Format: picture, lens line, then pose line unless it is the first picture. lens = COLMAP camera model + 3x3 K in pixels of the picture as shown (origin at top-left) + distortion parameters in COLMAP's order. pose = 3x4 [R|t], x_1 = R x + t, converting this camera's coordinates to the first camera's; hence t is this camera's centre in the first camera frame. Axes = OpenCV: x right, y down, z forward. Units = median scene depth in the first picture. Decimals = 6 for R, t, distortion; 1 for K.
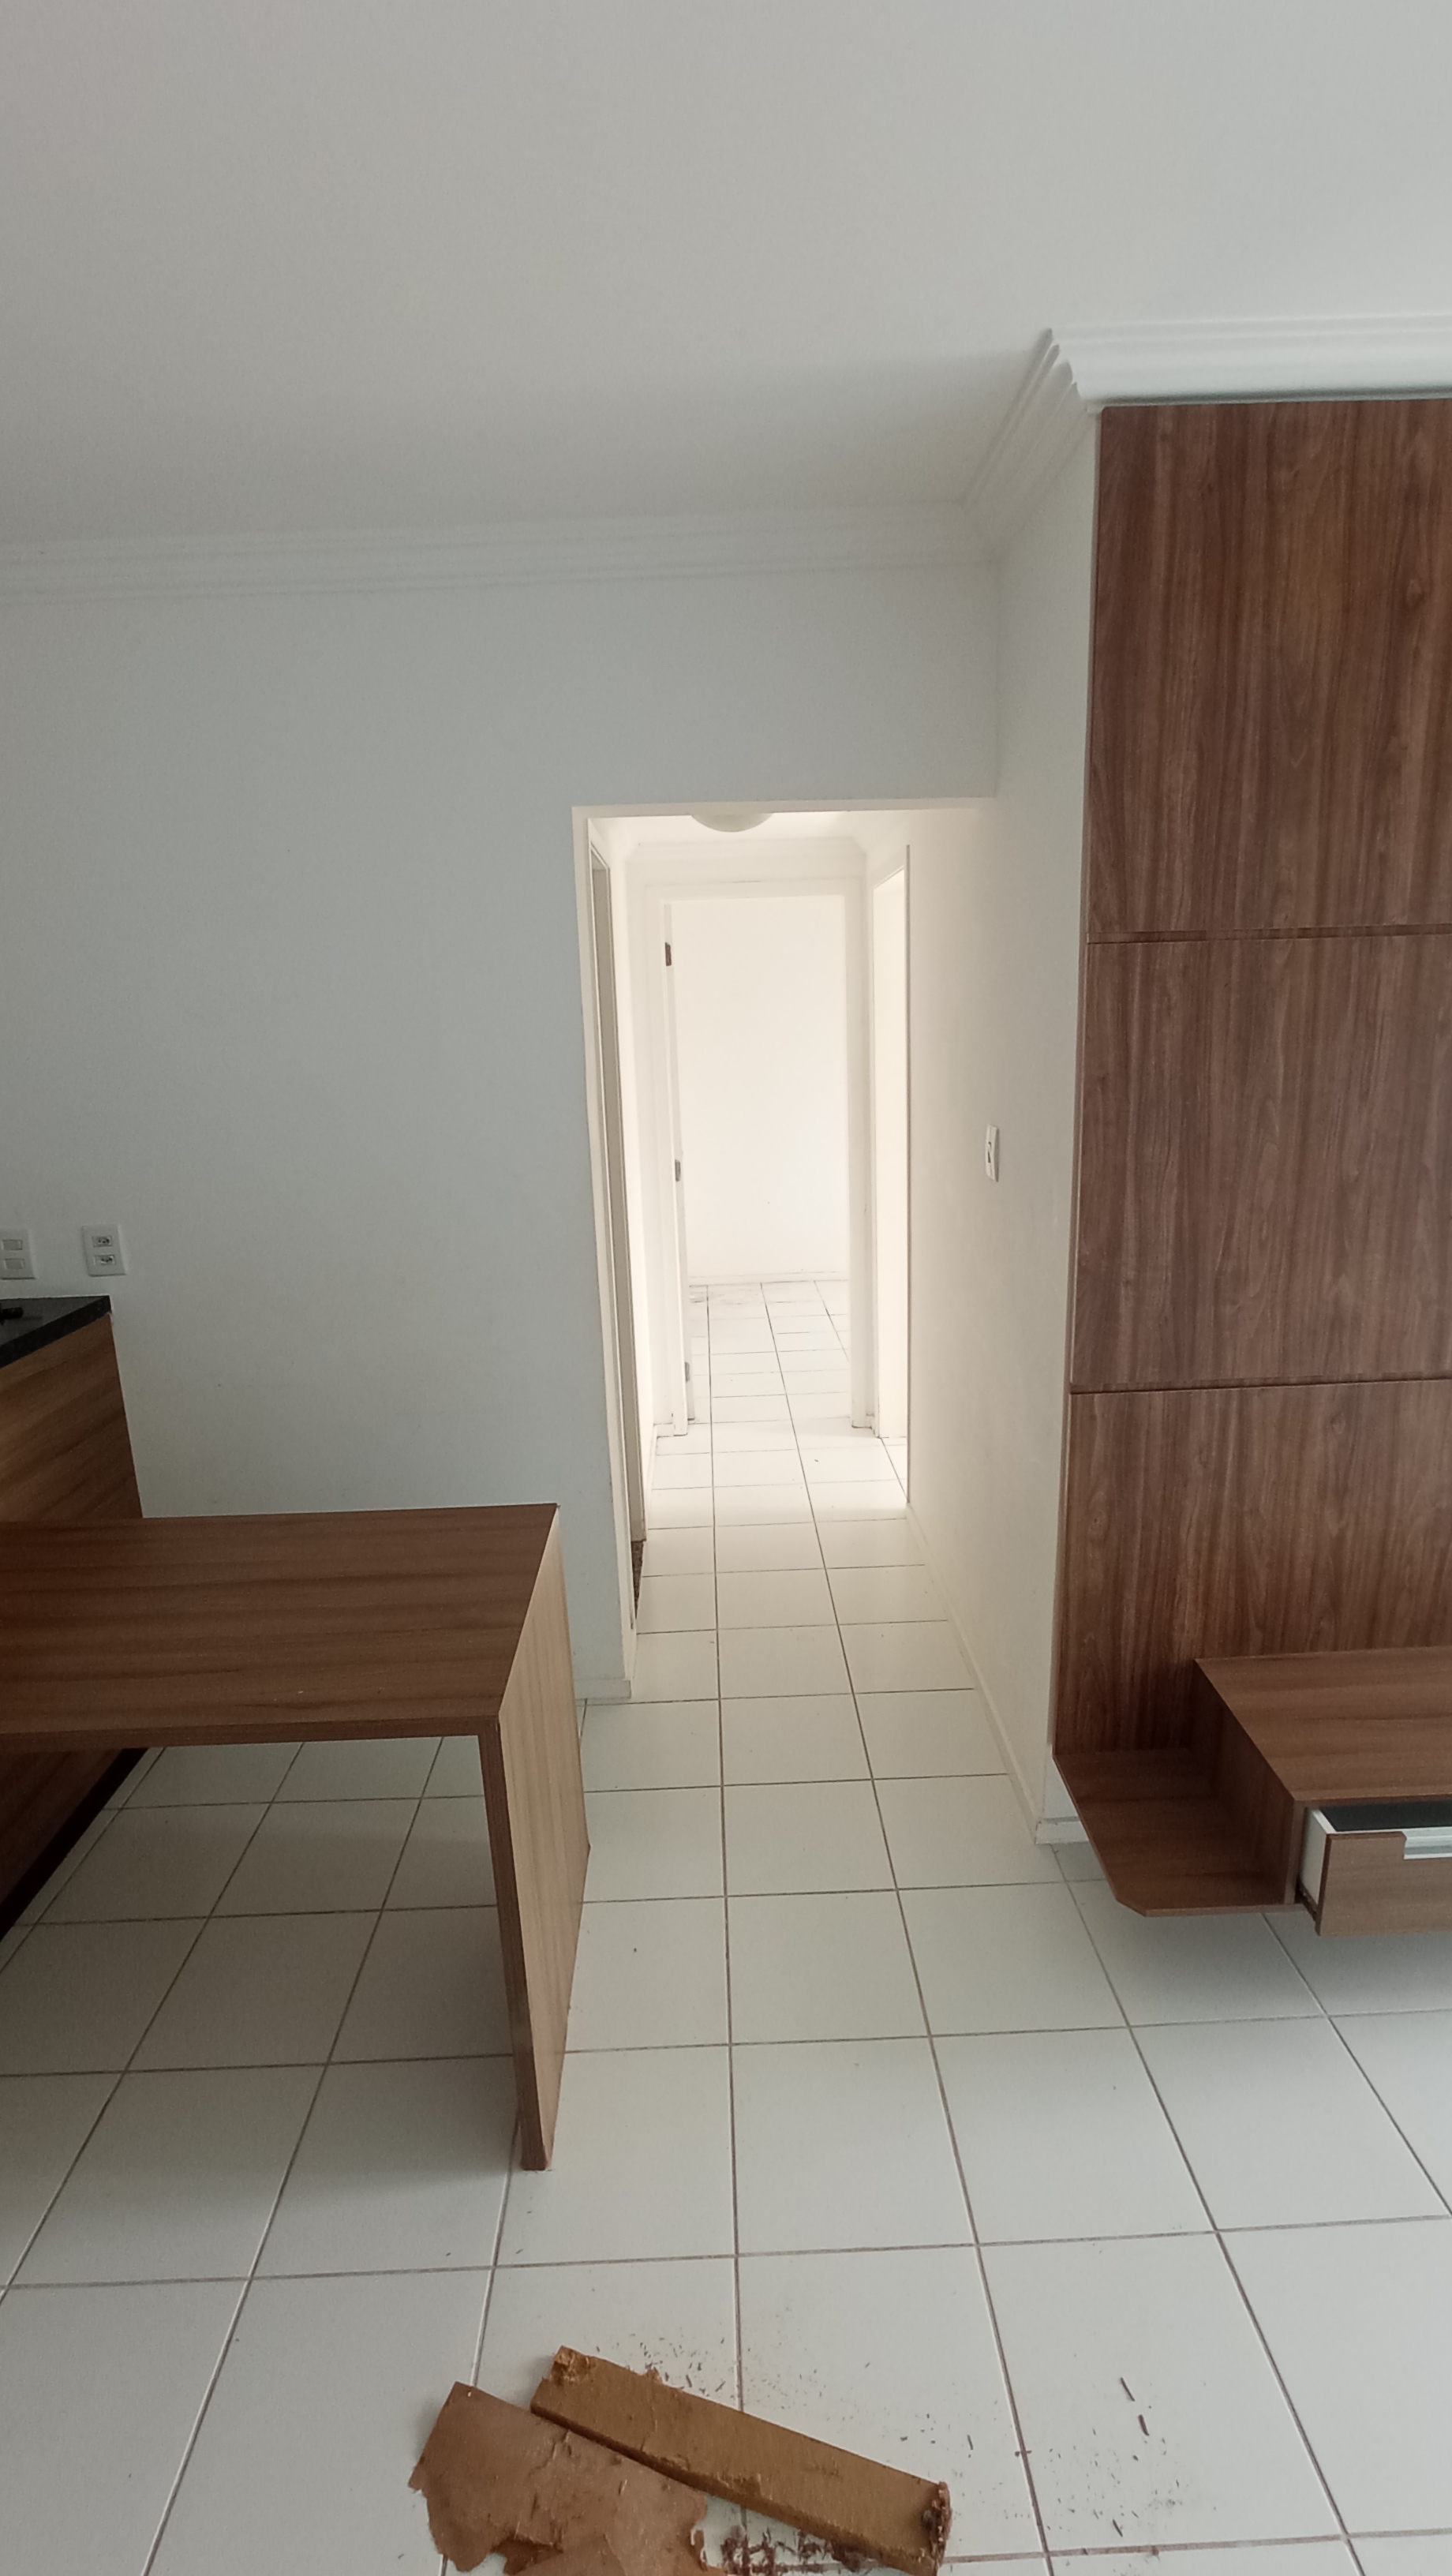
lens RADIAL K [[1163.3, 0, 731.4], [0, 1163.3, 1291.9], [0, 0, 1]] dist [-0.054421, 0.041094]
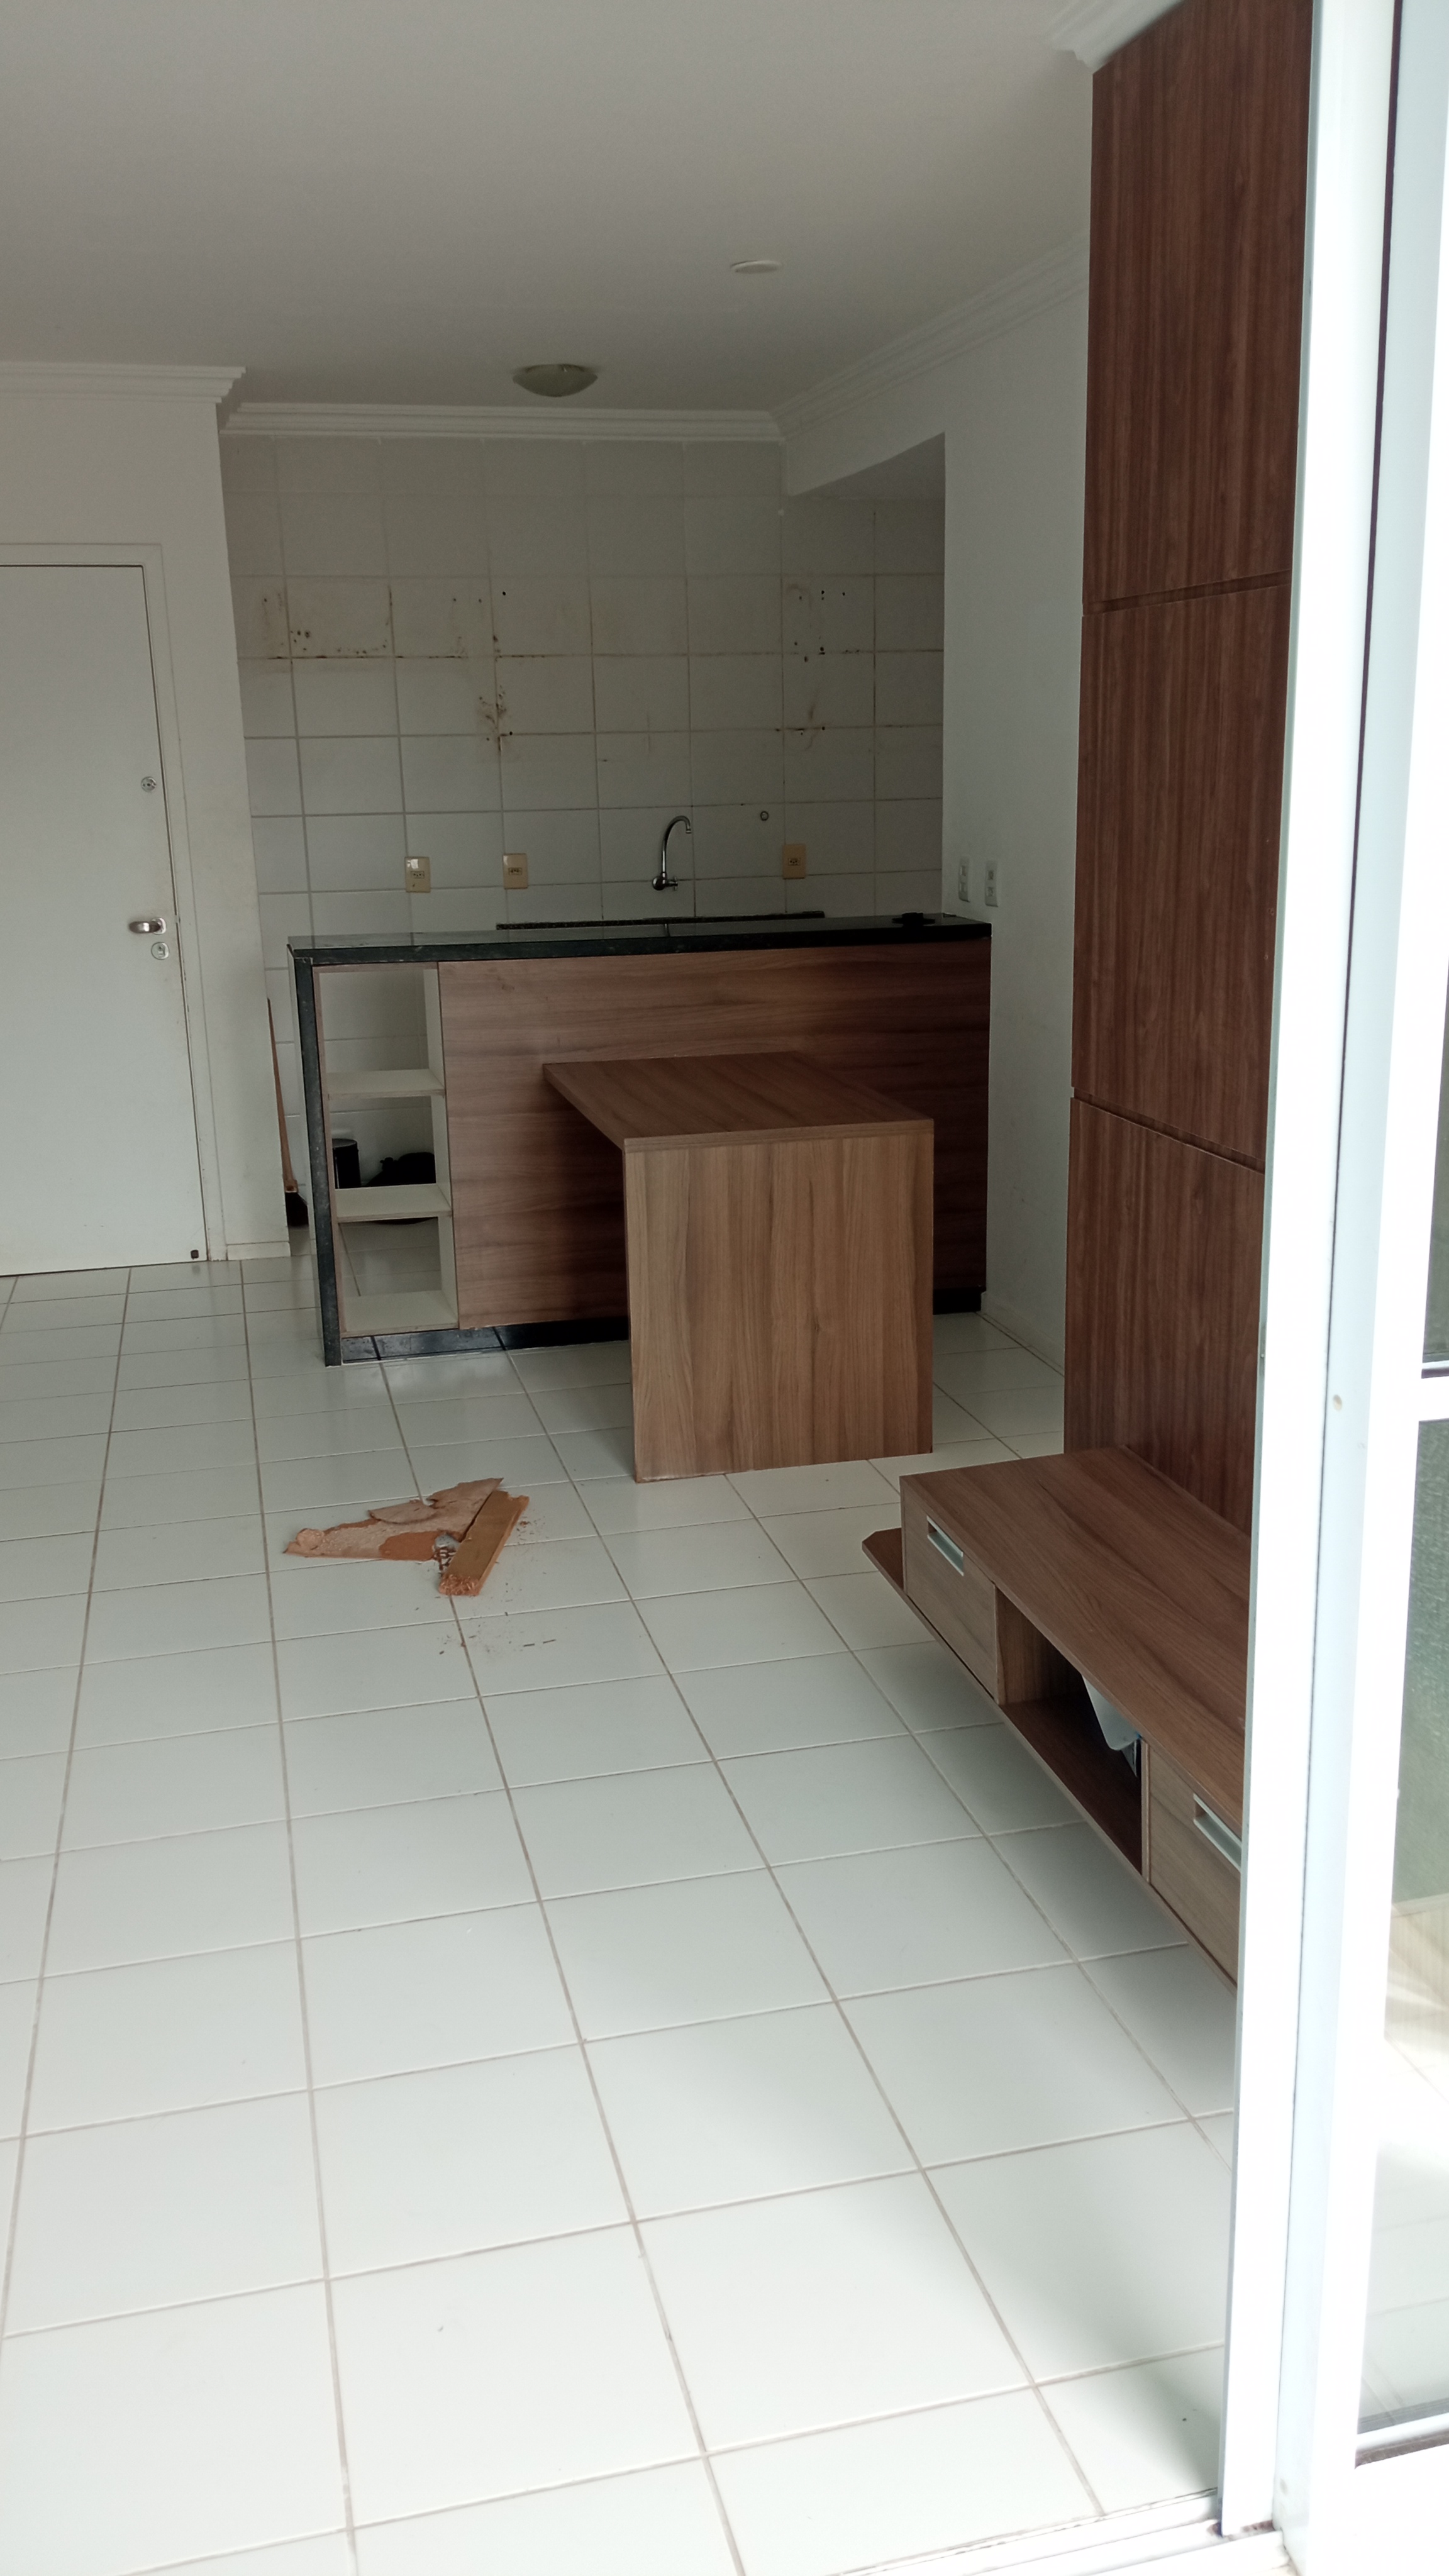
lens RADIAL K [[2064.8, 0, 727.2], [0, 2064.8, 1283.2], [0, 0, 1]] dist [0.186681, -0.328428]
pose [[0.216191, 0.276686, -0.936326, 1.959185], [-0.218719, 0.948357, 0.229740, -0.102056], [0.951537, 0.155124, 0.265543, 0.307286]]
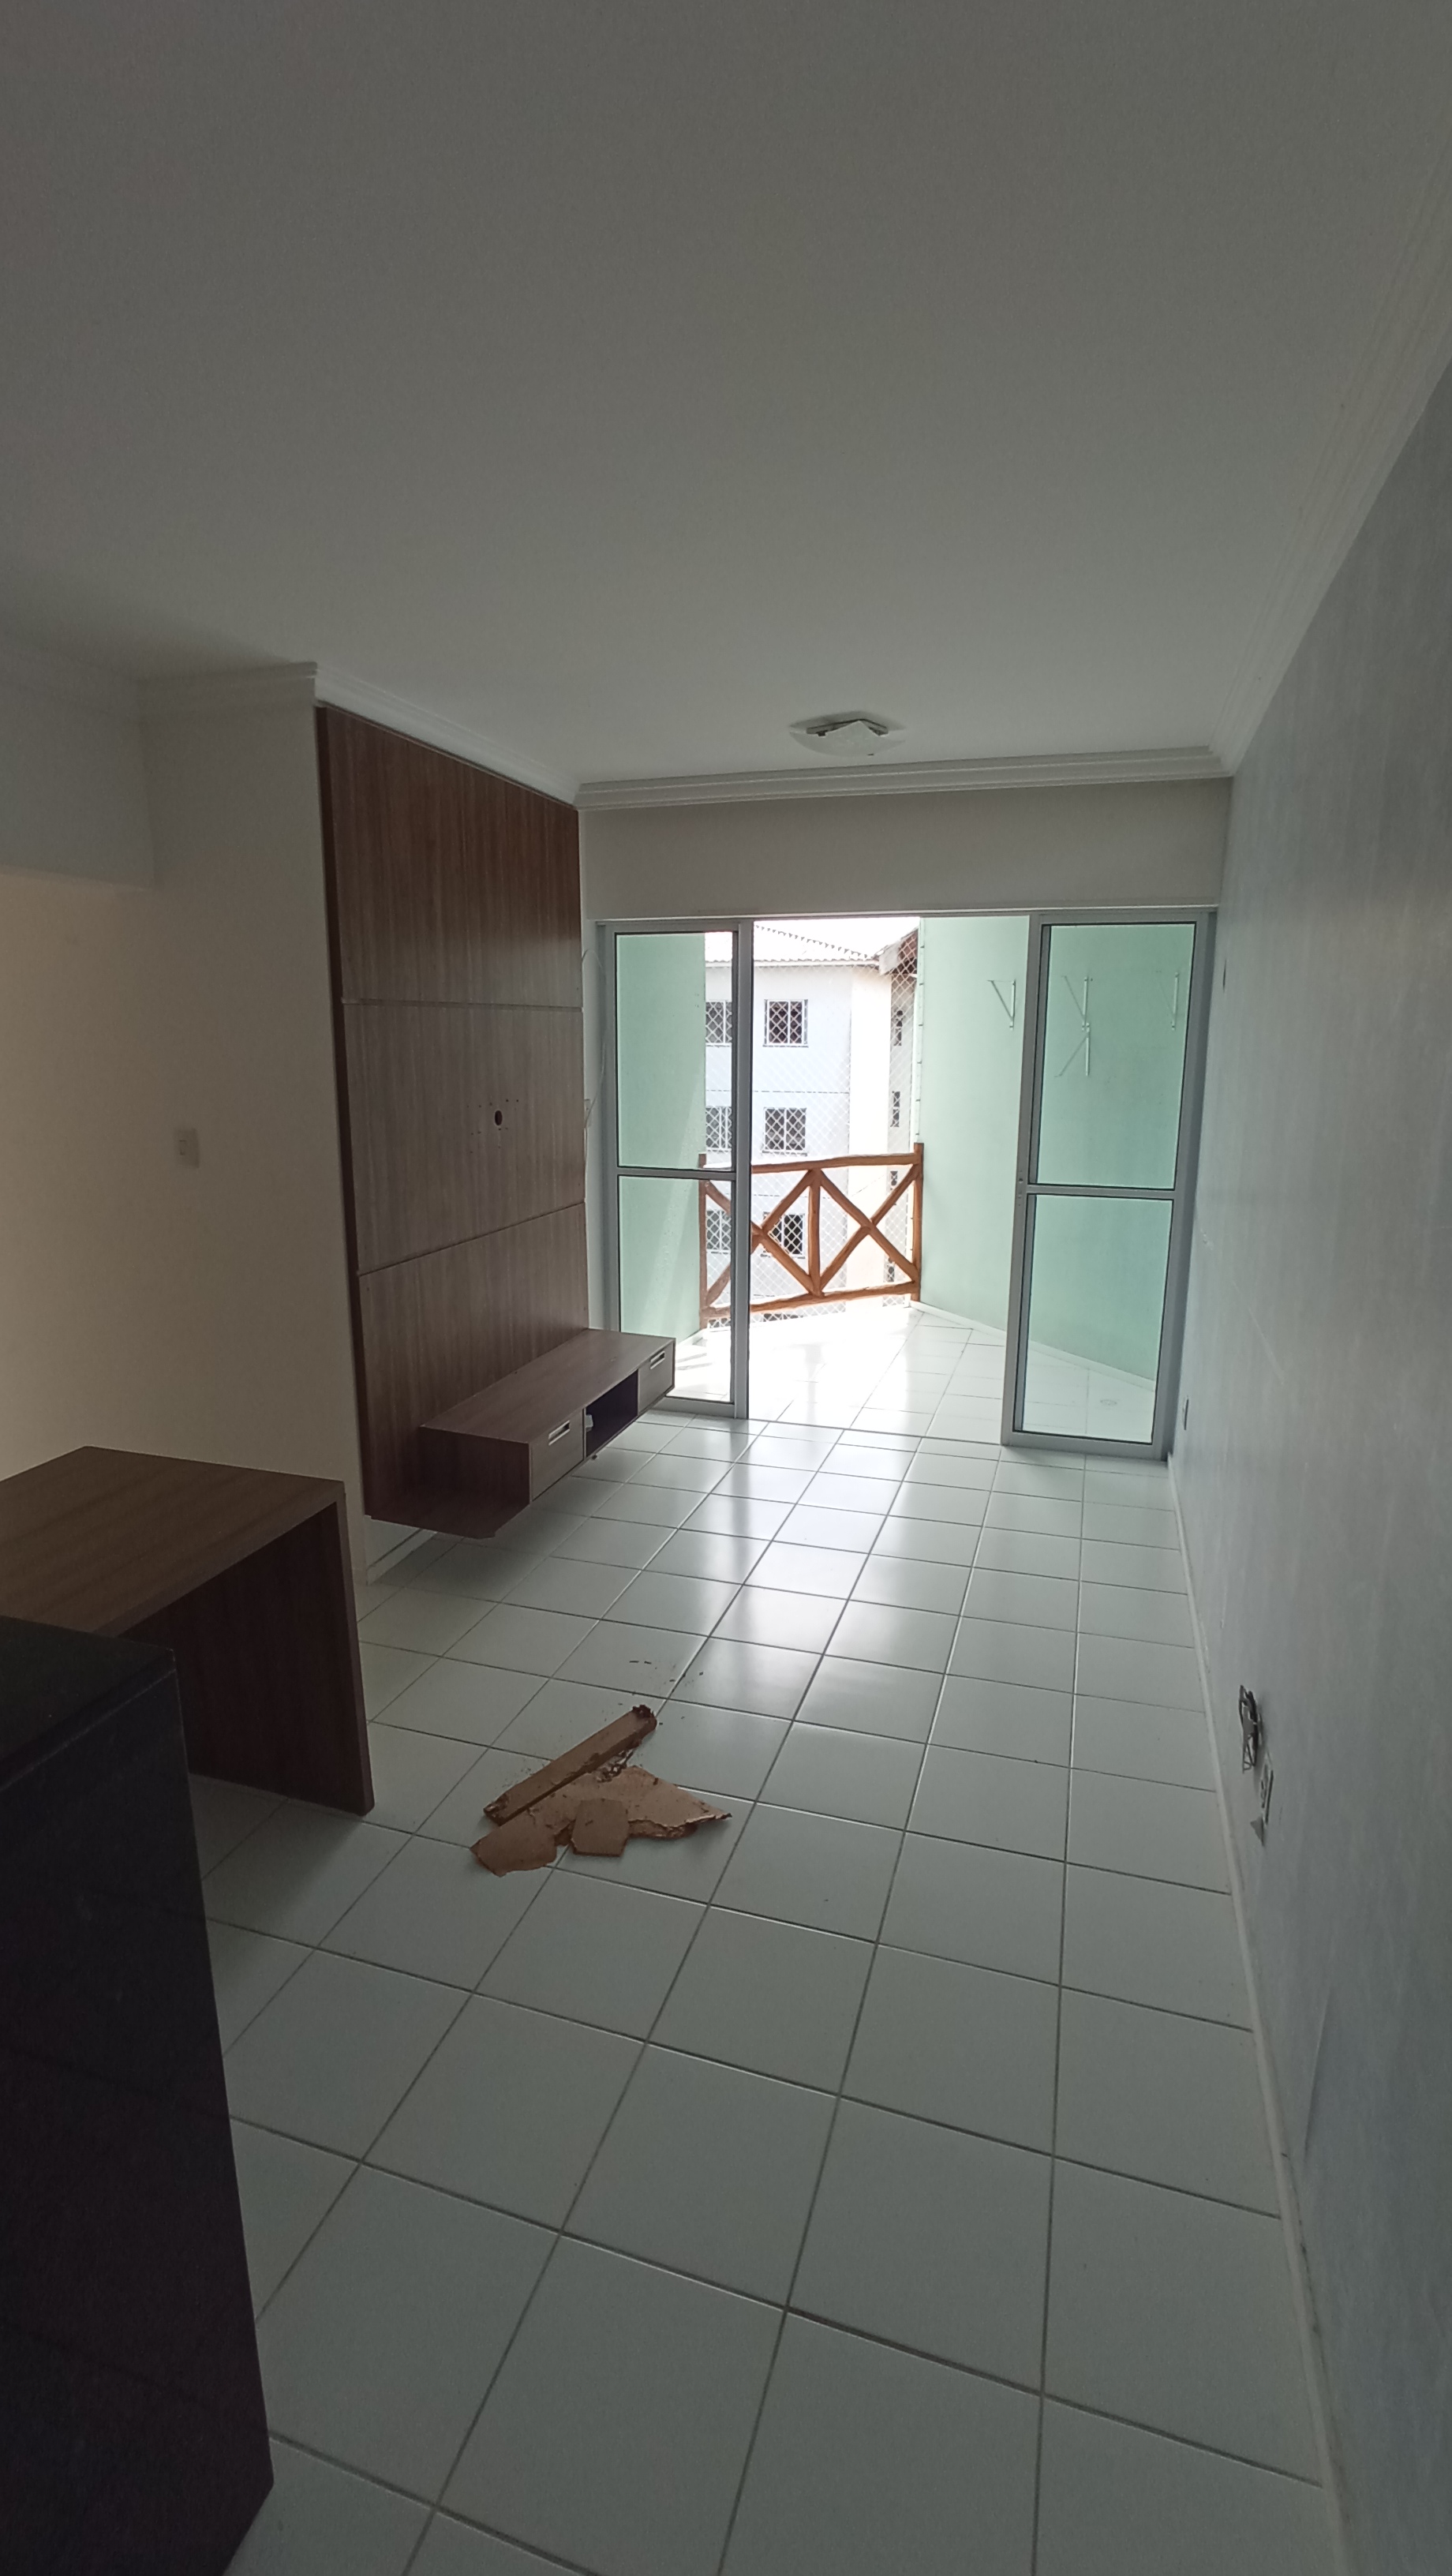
lens RADIAL K [[1181.4, 0, 718.7], [0, 1181.4, 1260.8], [0, 0, 1]] dist [-0.000038, 0.000012]
pose [[0.335076, -0.151902, 0.929866, -1.116296], [0.212860, 0.973607, 0.082344, 0.038642], [-0.917832, 0.170340, 0.358566, -0.064877]]
